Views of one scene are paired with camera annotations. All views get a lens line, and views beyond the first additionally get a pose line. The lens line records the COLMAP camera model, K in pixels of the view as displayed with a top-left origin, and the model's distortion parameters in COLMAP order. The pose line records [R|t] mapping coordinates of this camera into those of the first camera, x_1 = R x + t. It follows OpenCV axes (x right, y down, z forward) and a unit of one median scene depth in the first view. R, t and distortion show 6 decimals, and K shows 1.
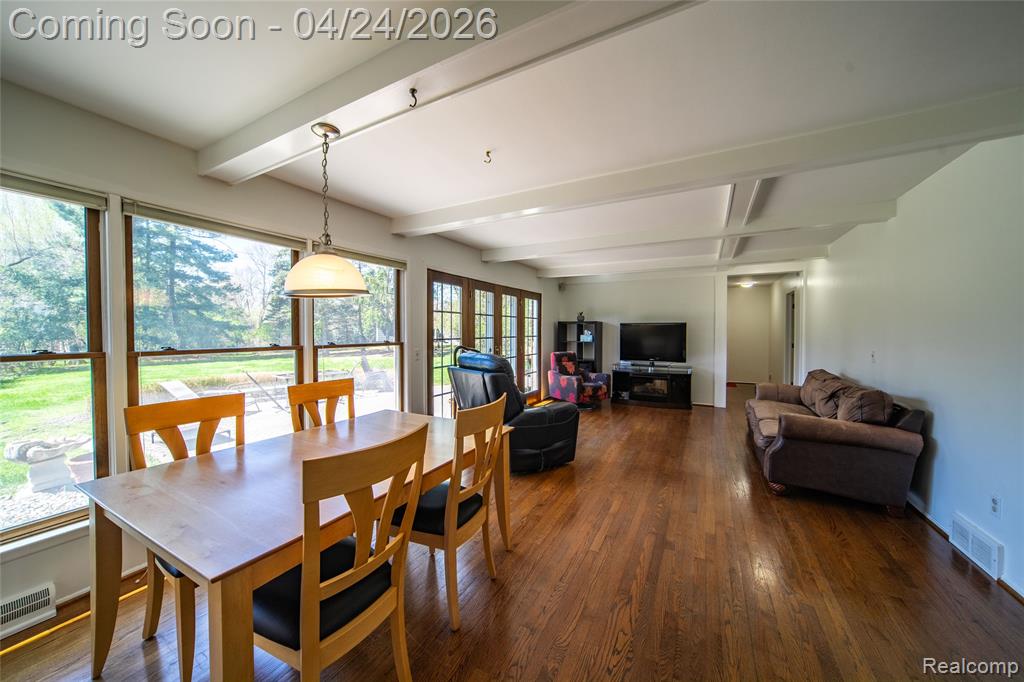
lens RADIAL K [[357.3, 0, 509.9], [0, 357.3, 336.2], [0, 0, 1]] dist [-0.001338, 0.000061]
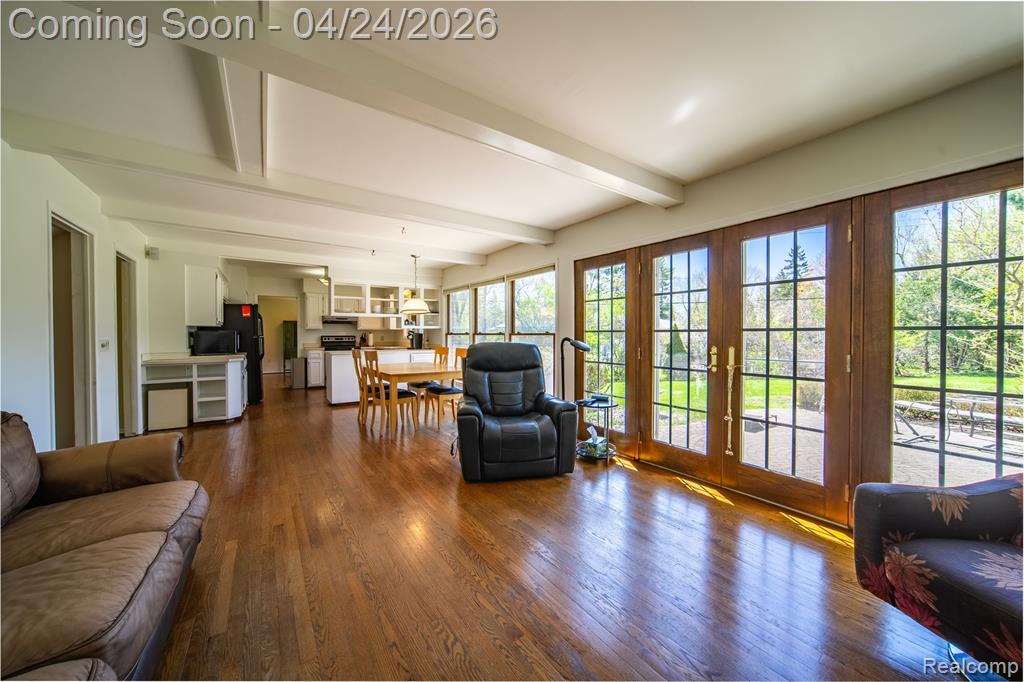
lens RADIAL K [[357.3, 0, 509.9], [0, 357.3, 336.2], [0, 0, 1]] dist [-0.001338, 0.000061]
pose [[-0.449953, 0.017884, -0.892873, 0.609758], [-0.001206, 0.999786, 0.020634, 0.003025], [0.893051, 0.010361, -0.449836, 1.033377]]
